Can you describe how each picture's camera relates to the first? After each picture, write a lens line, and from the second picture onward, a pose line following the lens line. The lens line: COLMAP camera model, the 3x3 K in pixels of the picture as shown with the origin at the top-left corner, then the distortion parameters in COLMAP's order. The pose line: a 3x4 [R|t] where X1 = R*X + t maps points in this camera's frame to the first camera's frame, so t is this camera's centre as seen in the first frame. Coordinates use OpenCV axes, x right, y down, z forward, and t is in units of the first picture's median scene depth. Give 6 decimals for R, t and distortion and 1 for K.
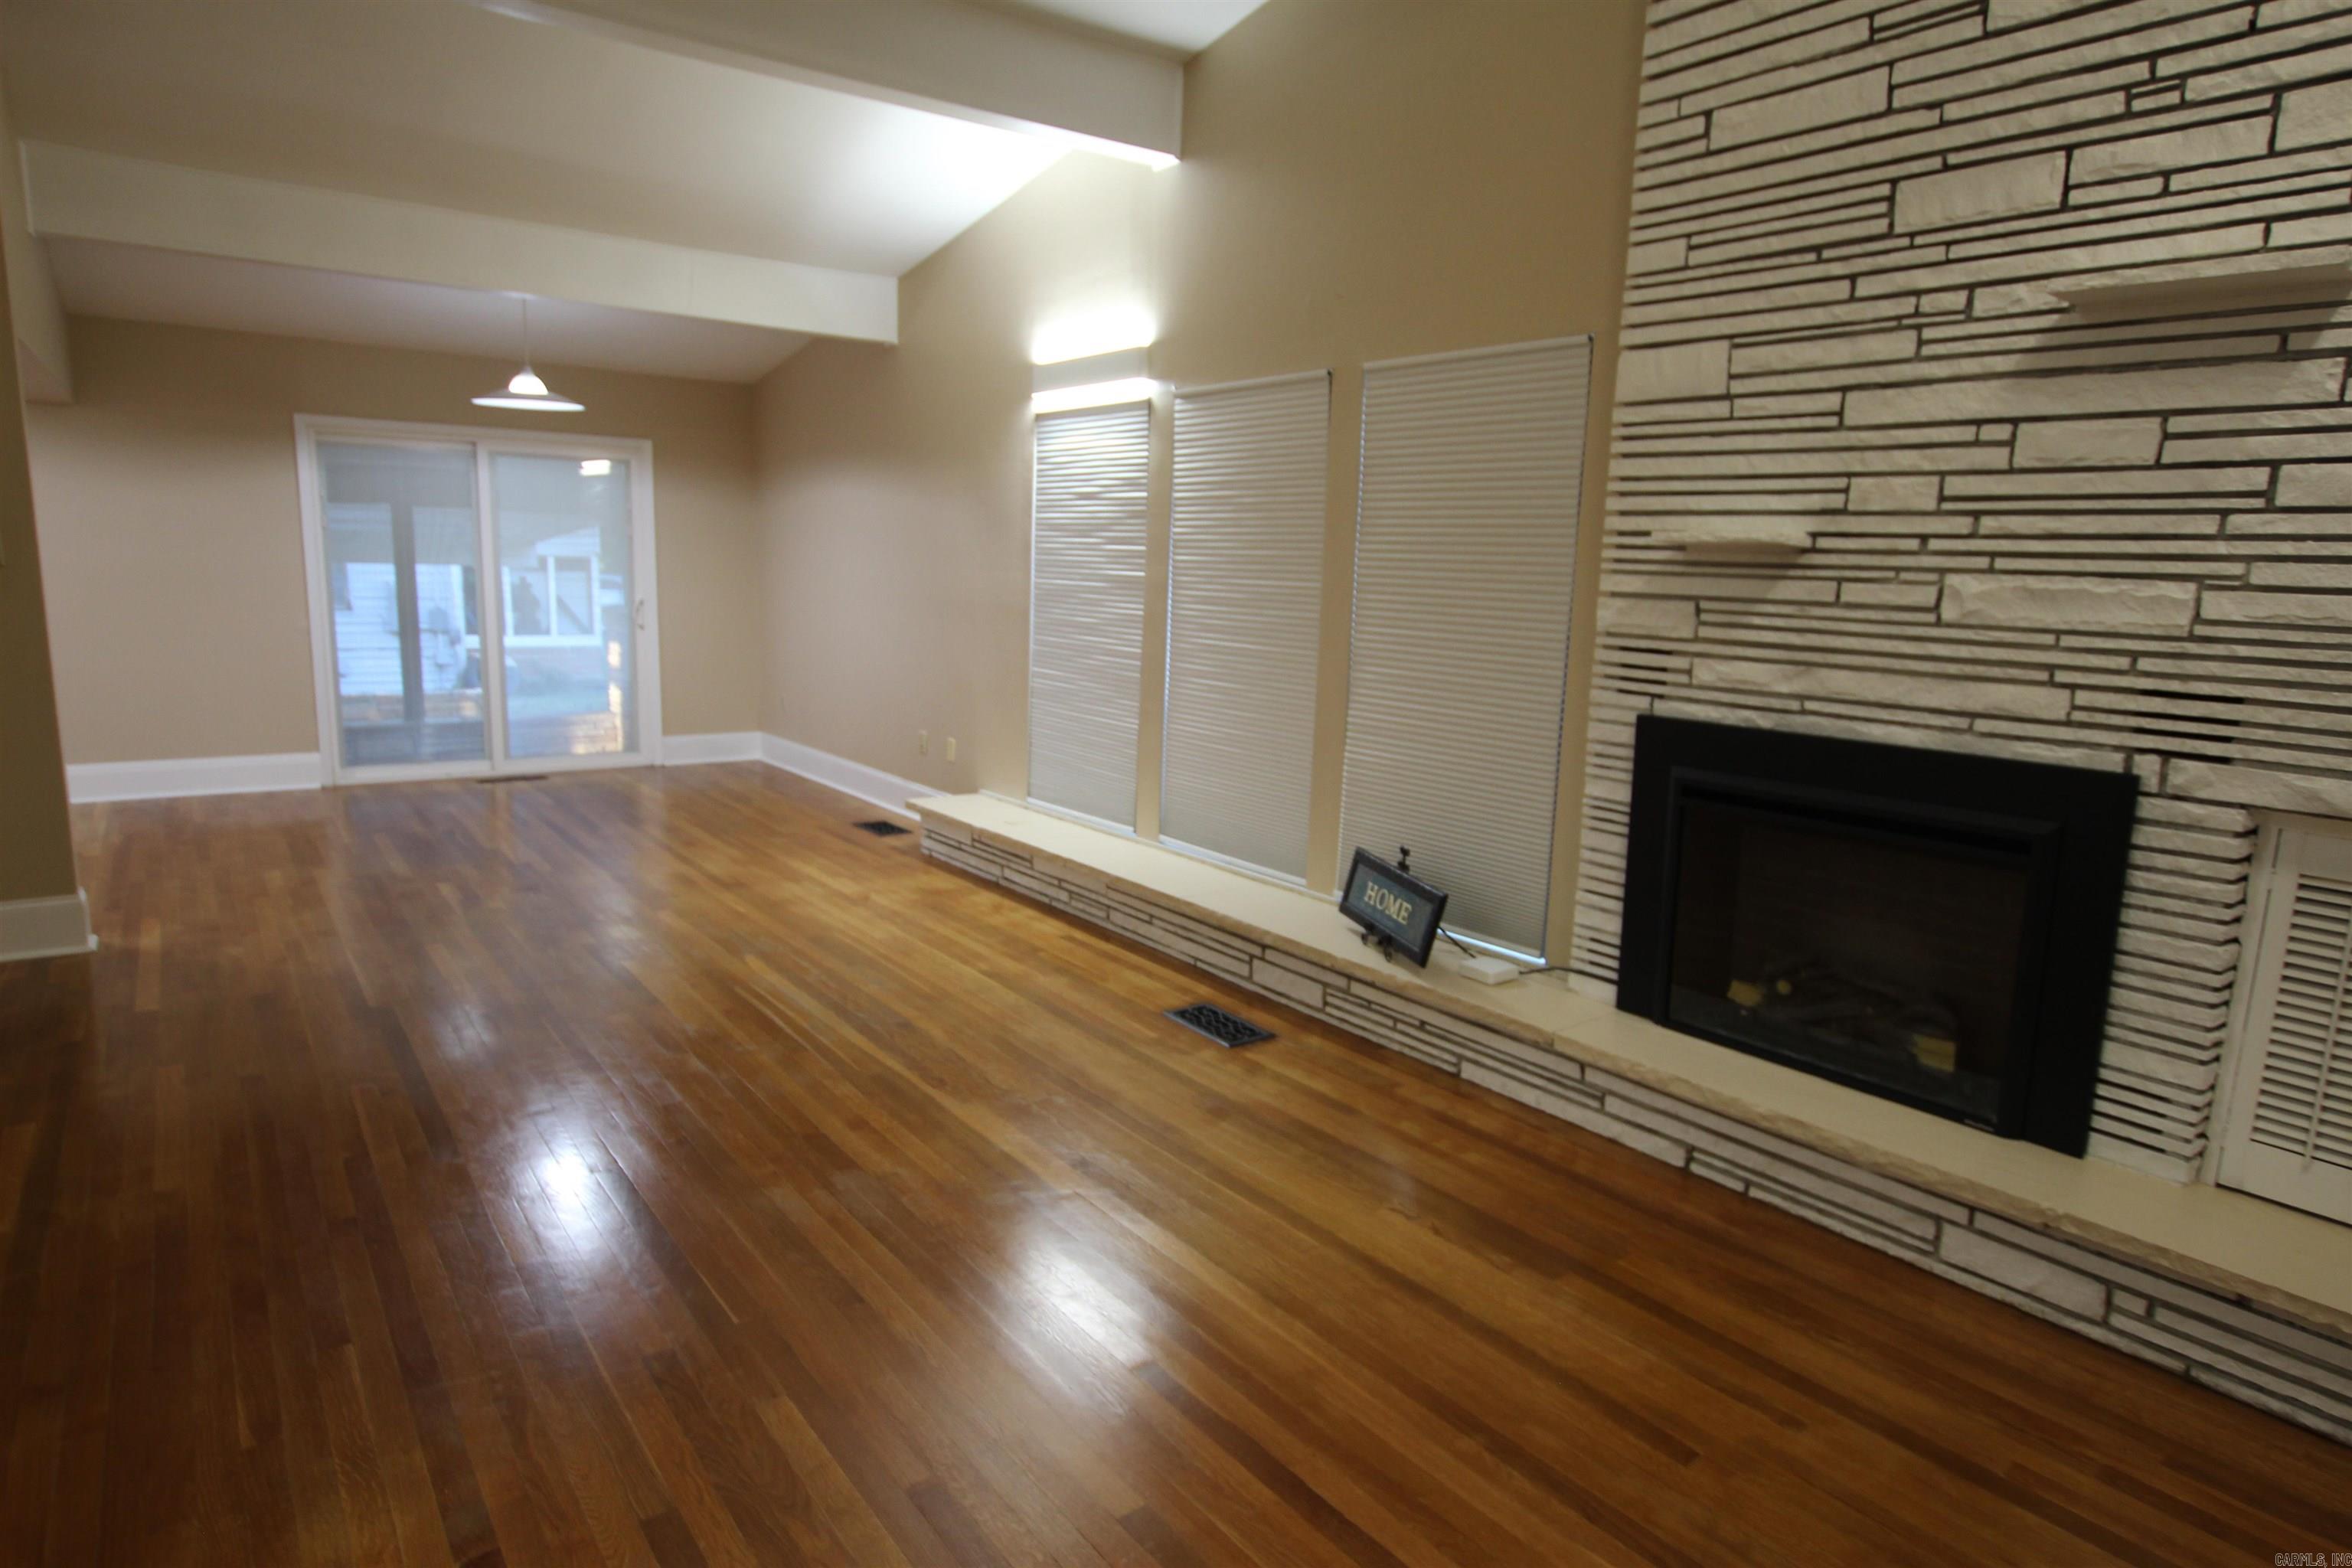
lens RADIAL K [[1318.9, 0, 1178.0], [0, 1318.9, 791.6], [0, 0, 1]] dist [-0.018902, 0.001182]
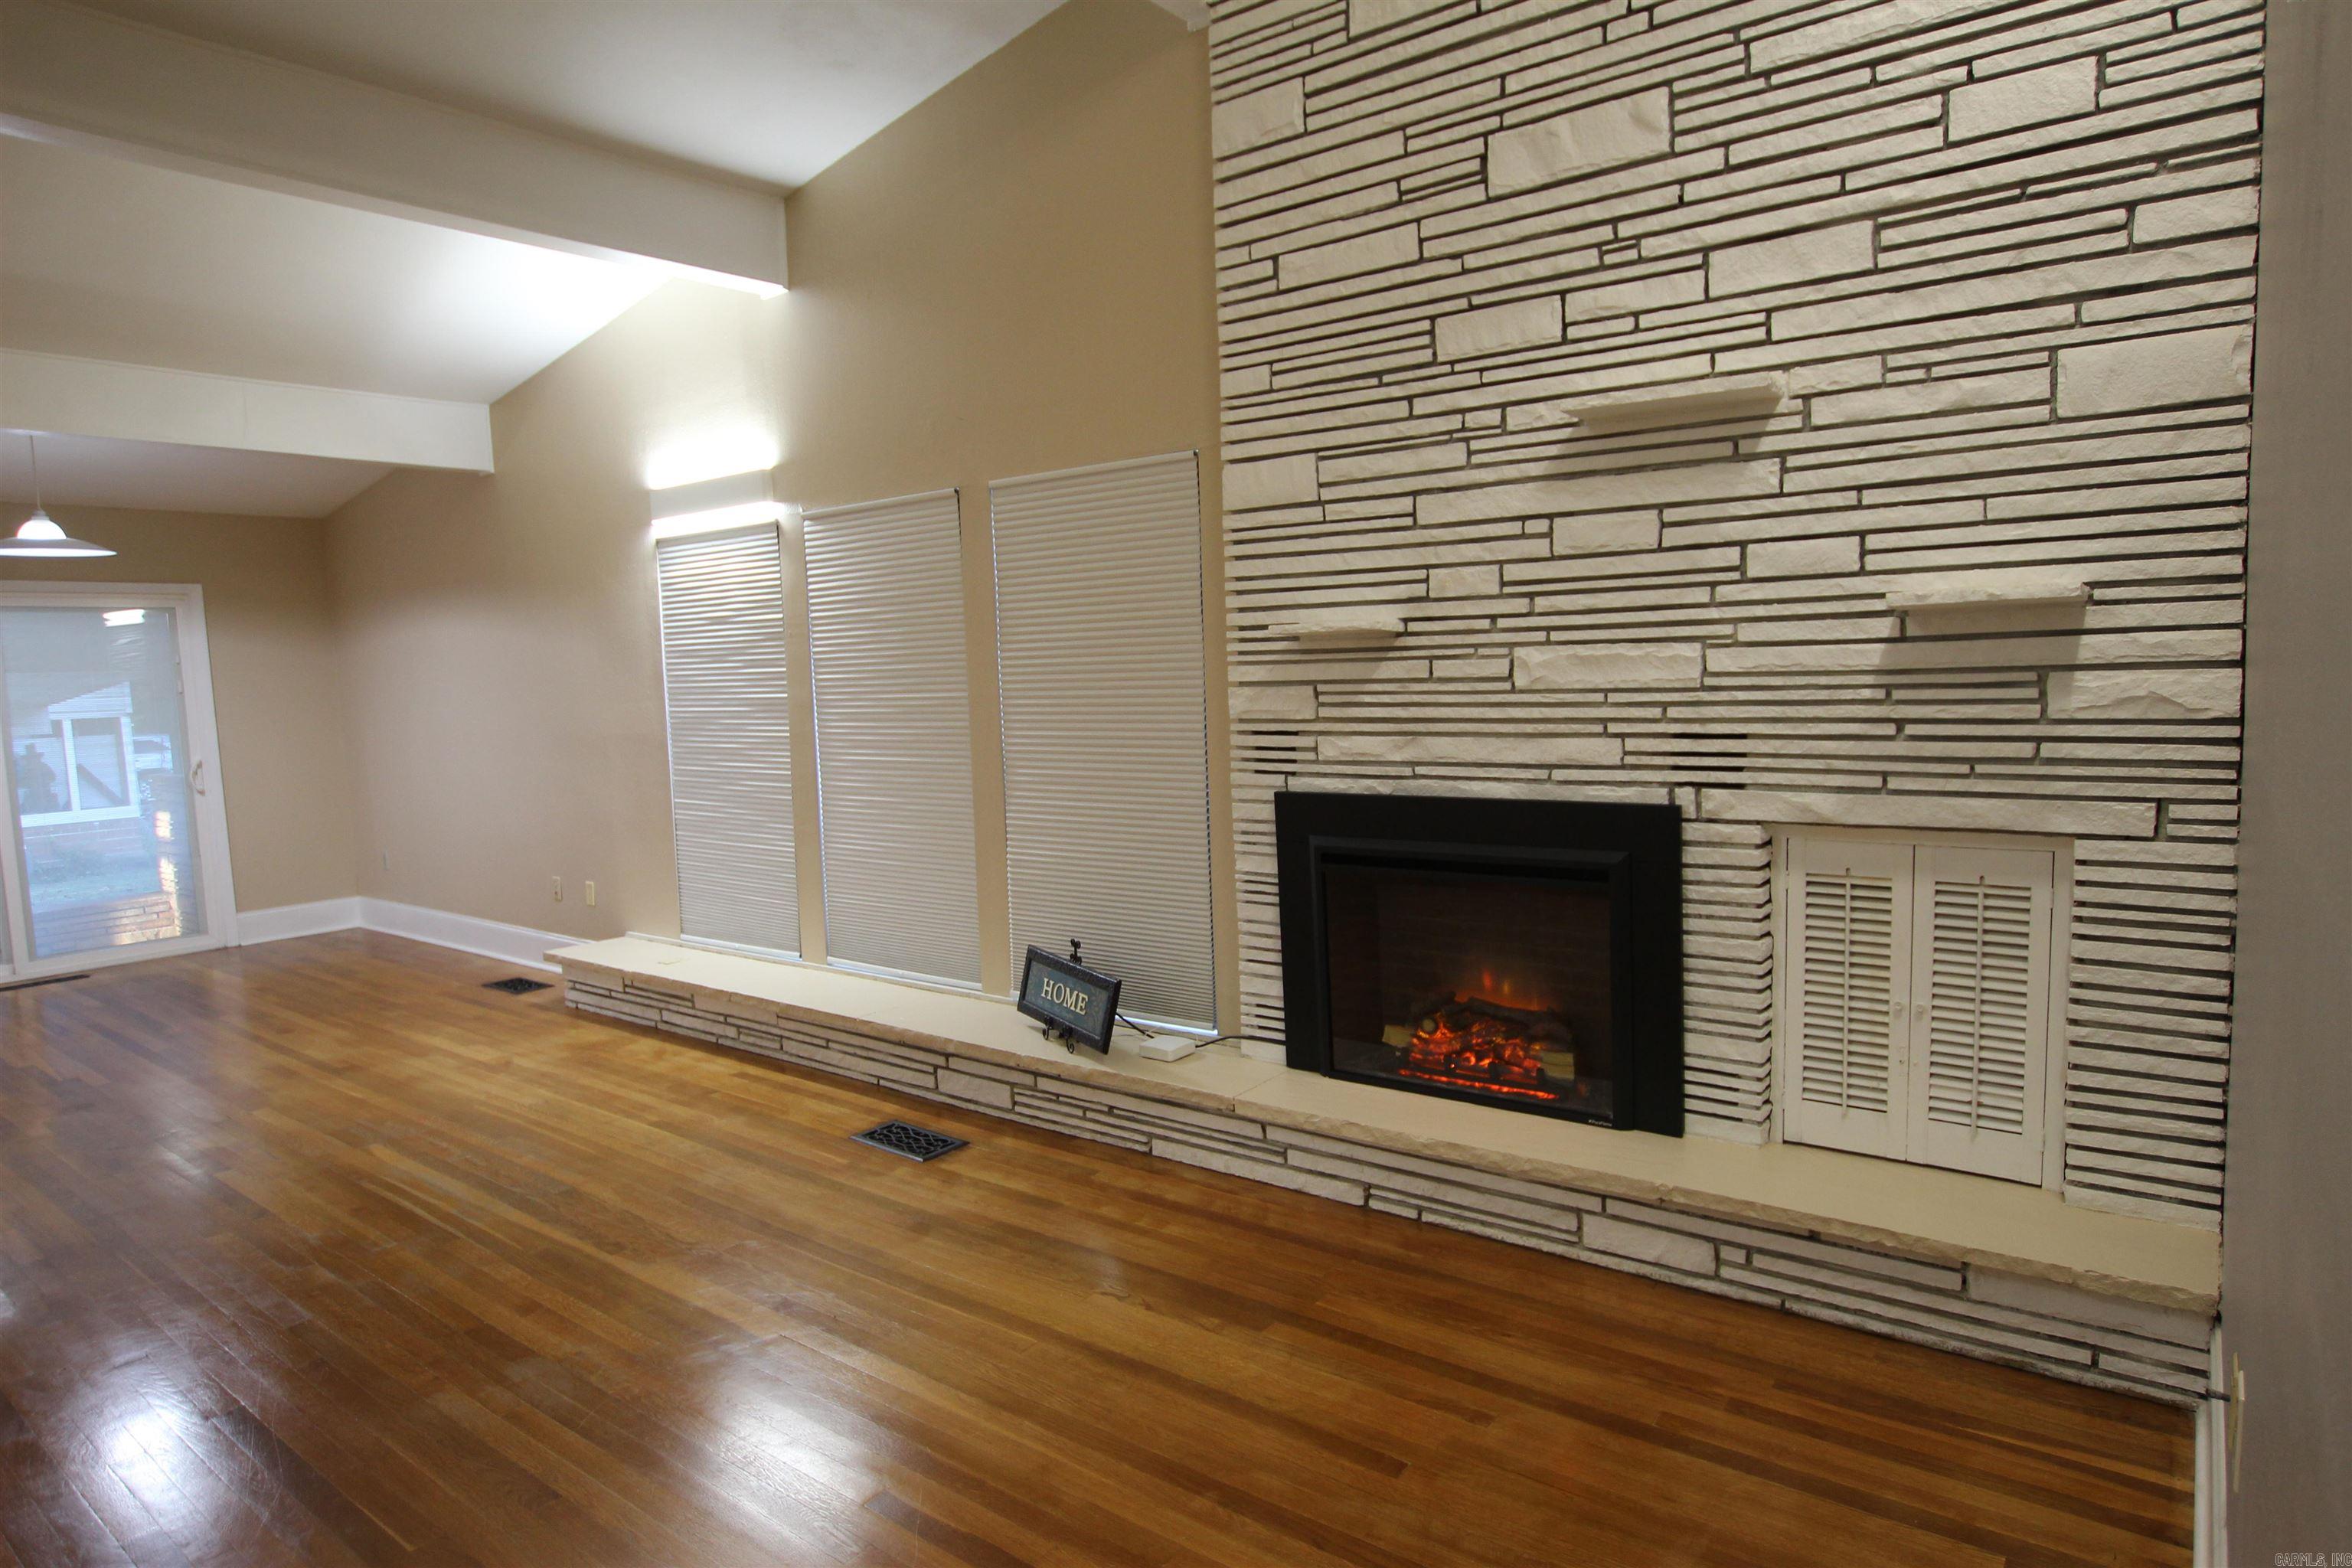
lens RADIAL K [[1323.5, 0, 1173.4], [0, 1323.5, 791.7], [0, 0, 1]] dist [-0.029115, 0.012113]
pose [[0.962312, -0.089787, 0.256700, -0.012324], [0.108930, 0.992156, -0.061325, -0.001012], [-0.249180, 0.086976, 0.964544, -0.035158]]
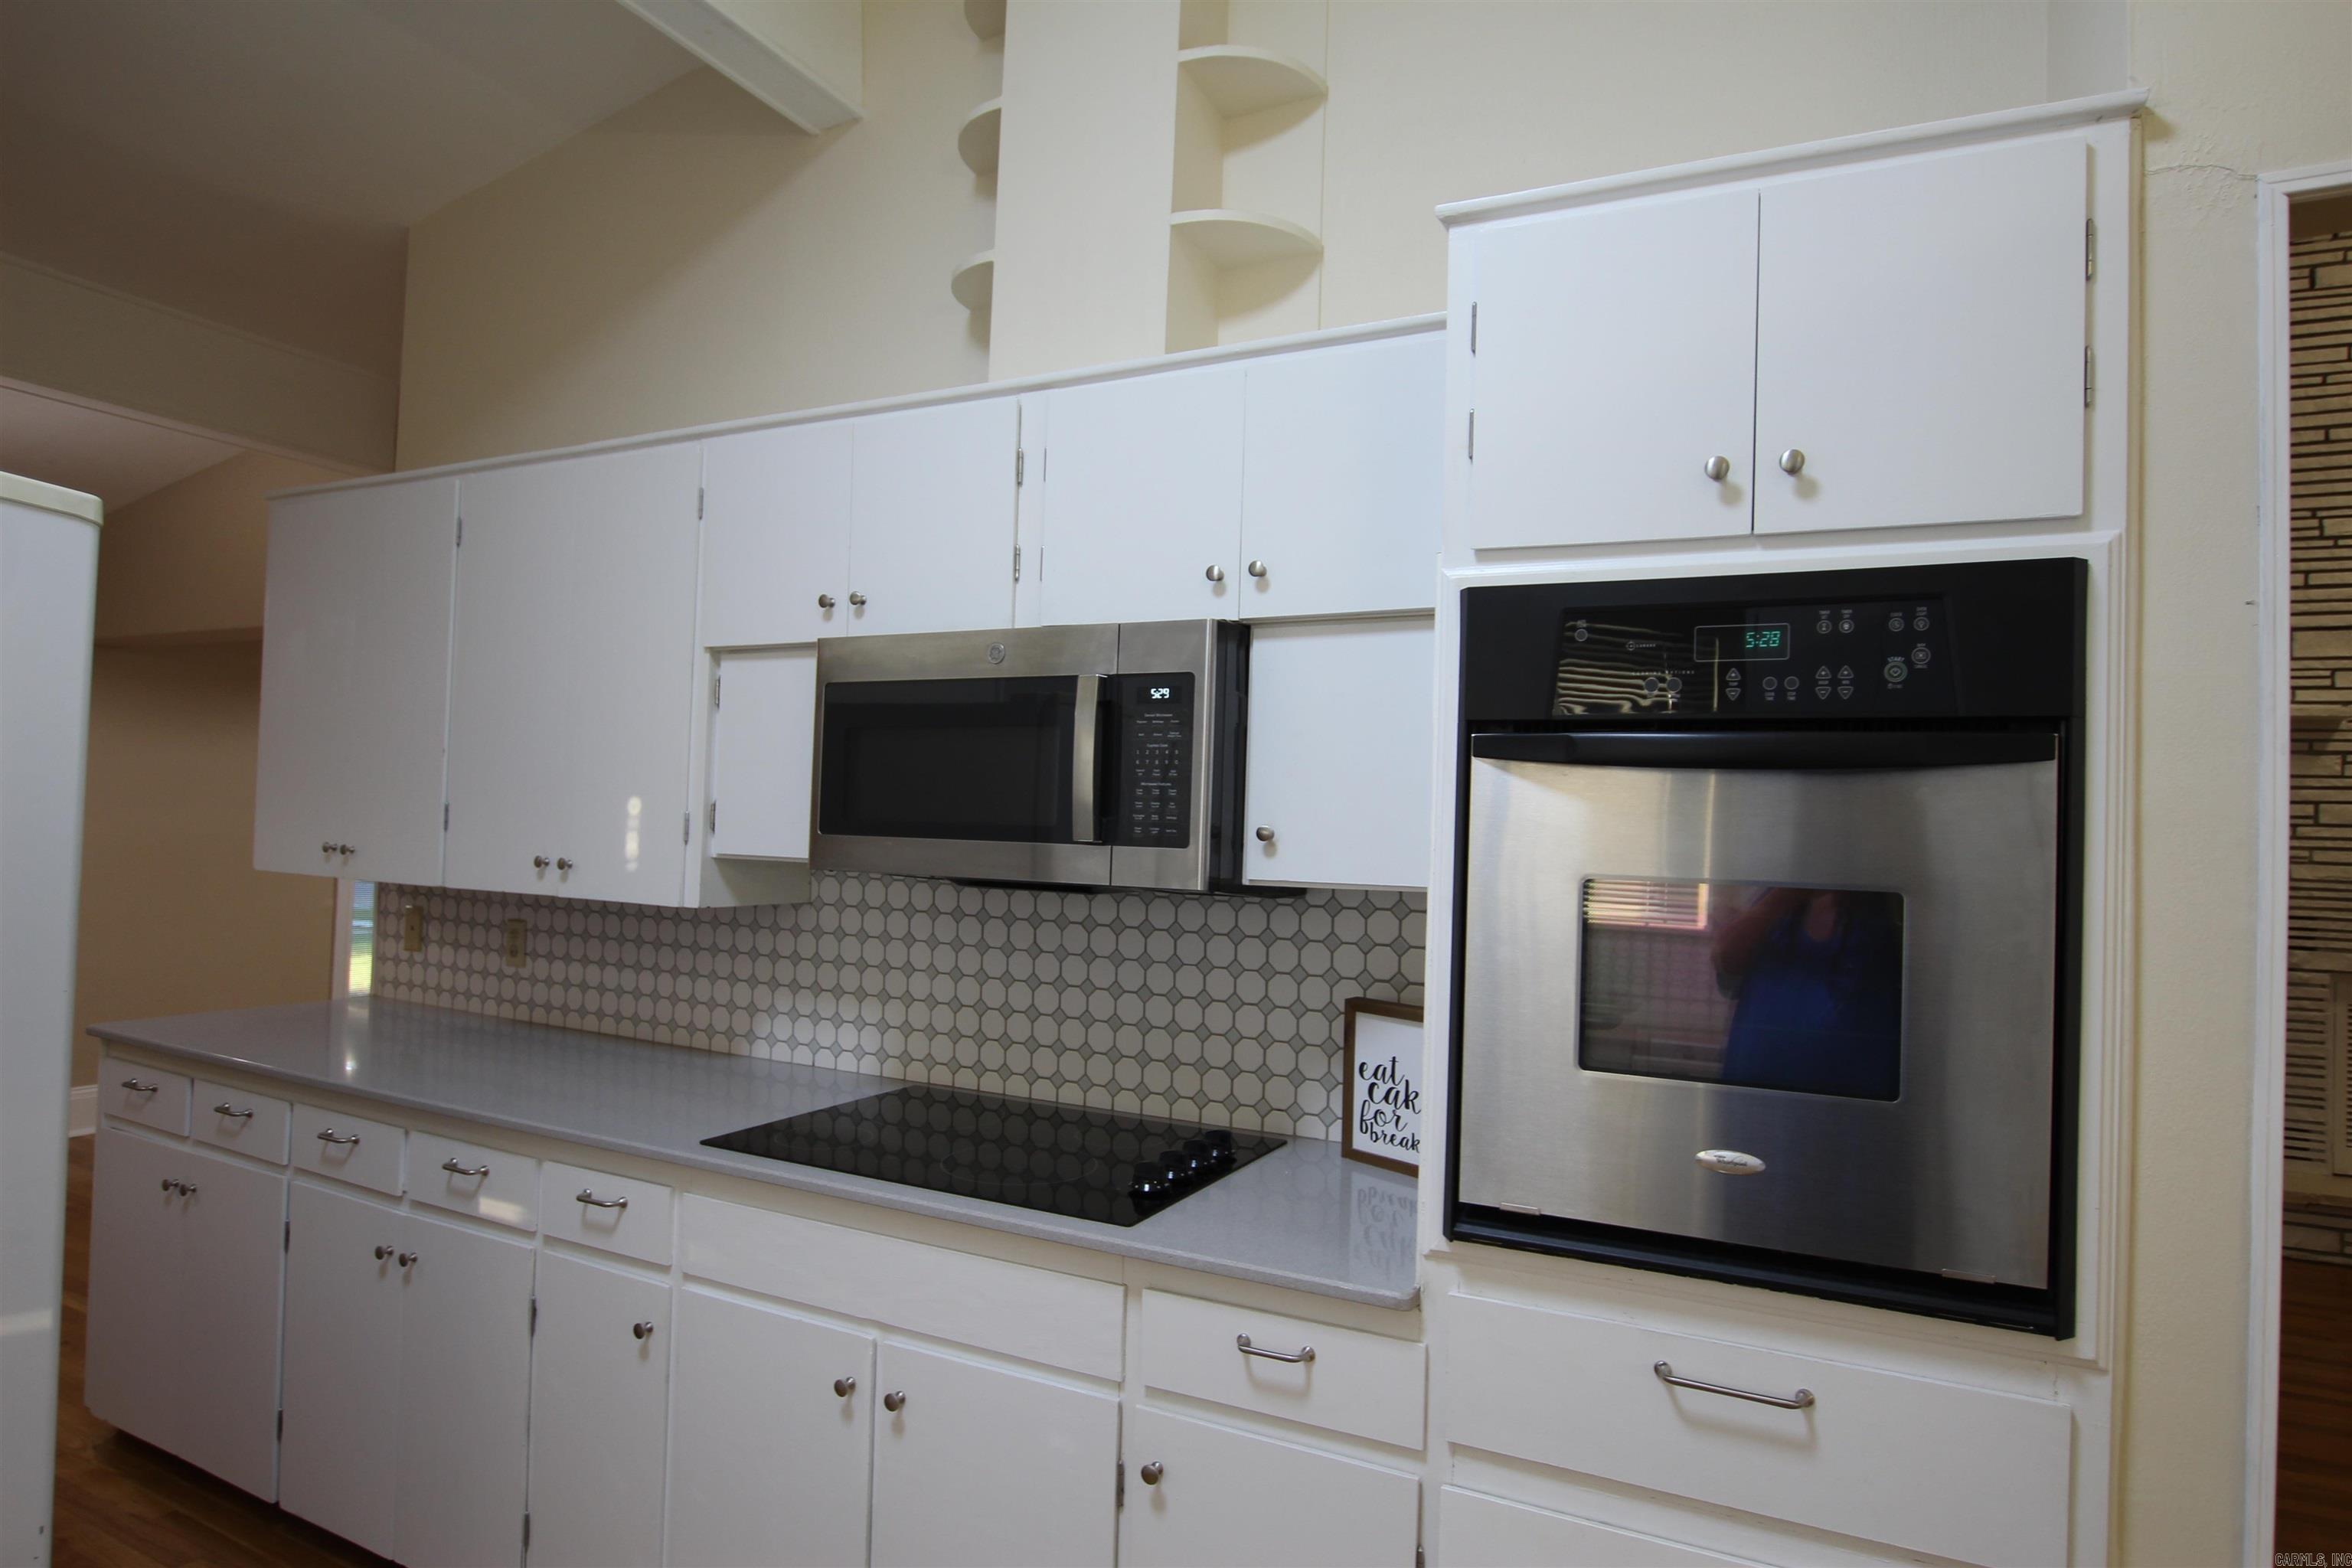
lens RADIAL K [[1323.5, 0, 1173.4], [0, 1323.5, 791.7], [0, 0, 1]] dist [-0.029115, 0.012113]
pose [[0.900682, 0.009980, 0.434364, -1.257365], [0.069761, 0.983443, -0.167249, -0.037542], [-0.428842, 0.180940, 0.885074, -0.042409]]
